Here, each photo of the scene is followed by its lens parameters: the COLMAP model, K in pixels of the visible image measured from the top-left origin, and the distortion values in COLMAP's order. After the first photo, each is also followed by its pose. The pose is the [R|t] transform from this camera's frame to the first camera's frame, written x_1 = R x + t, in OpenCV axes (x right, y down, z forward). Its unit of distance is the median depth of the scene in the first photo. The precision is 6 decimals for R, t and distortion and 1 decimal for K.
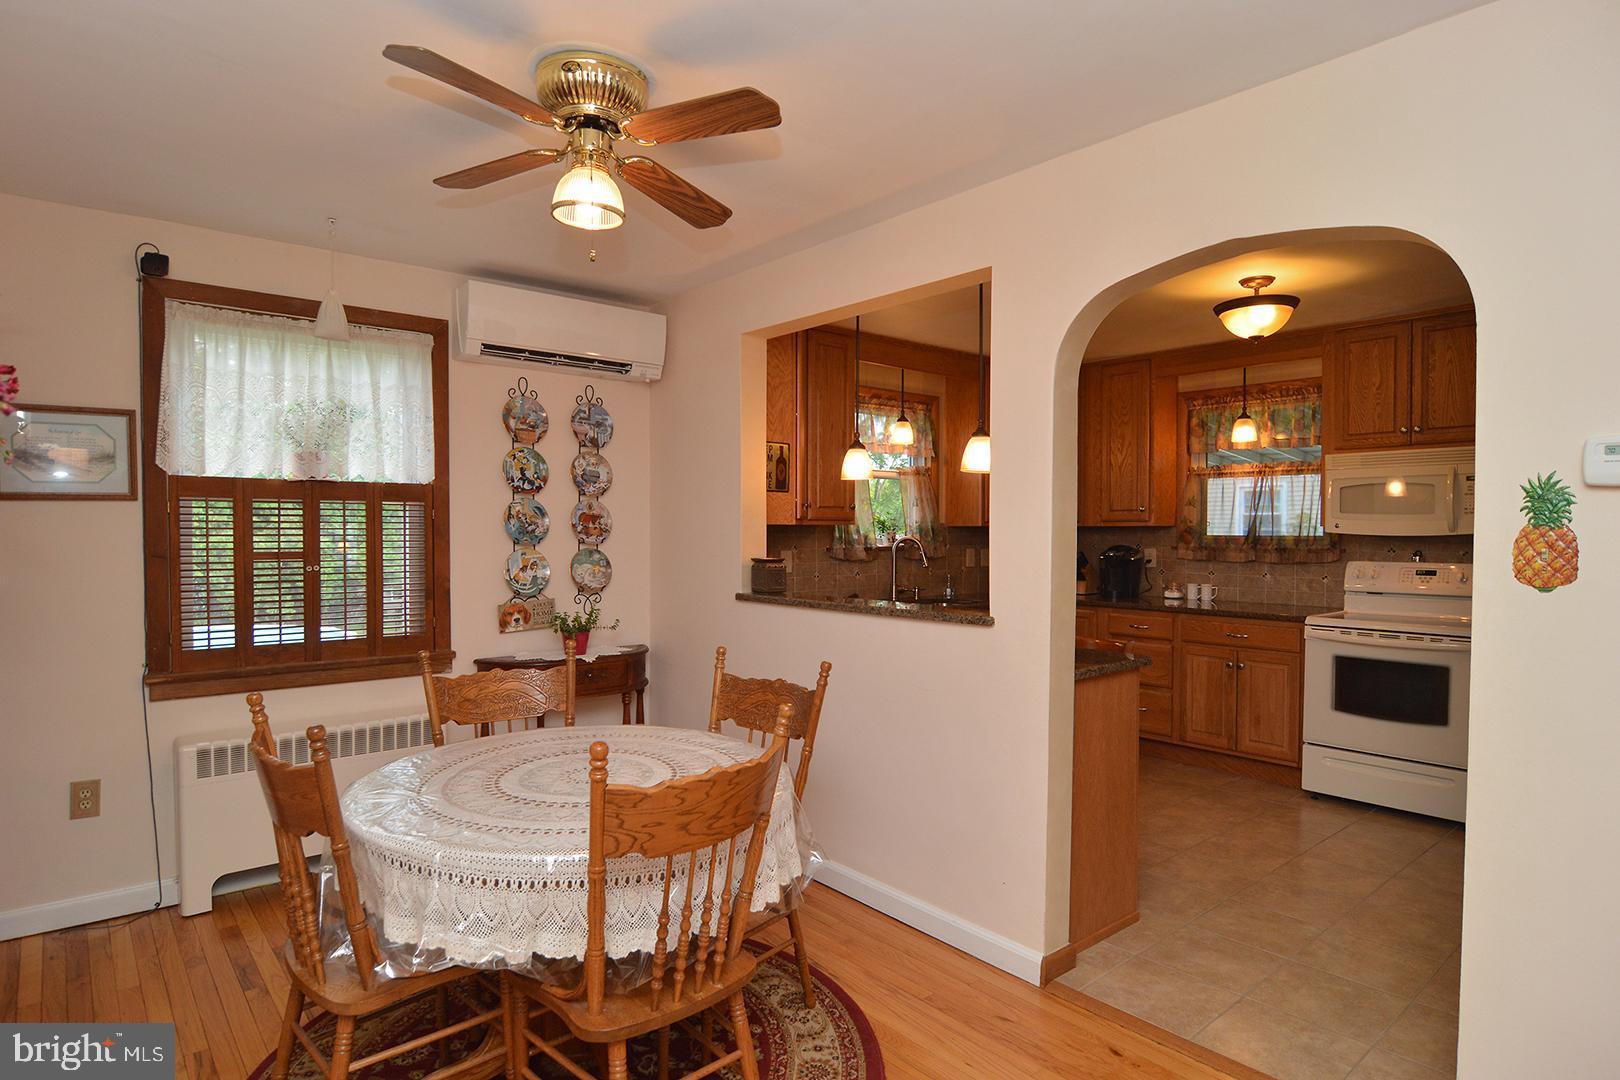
lens RADIAL K [[880.5, 0, 807.9], [0, 880.5, 544.7], [0, 0, 1]] dist [-0.002873, -0.013257]
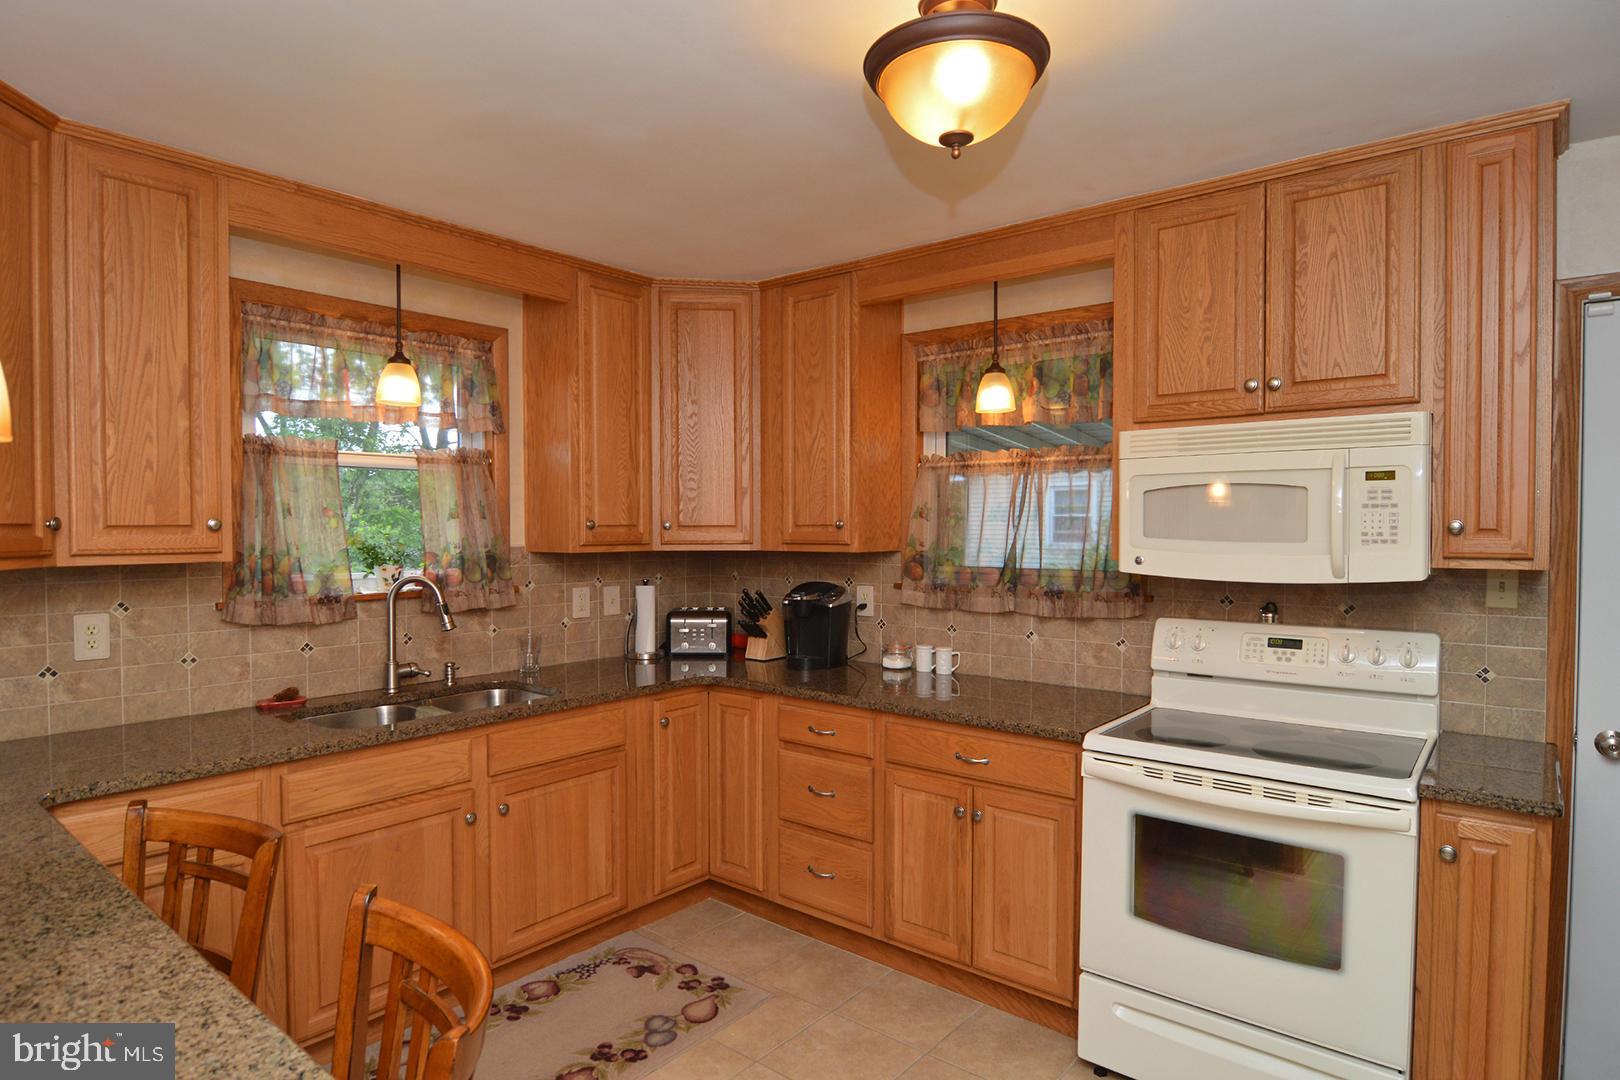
lens RADIAL K [[896.1, 0, 806.4], [0, 896.1, 544.6], [0, 0, 1]] dist [-0.004445, -0.013736]
pose [[0.984290, -0.004485, 0.176500, 0.283018], [0.003944, 0.999986, 0.003415, -0.032597], [-0.176513, -0.002665, 0.984295, 0.459050]]
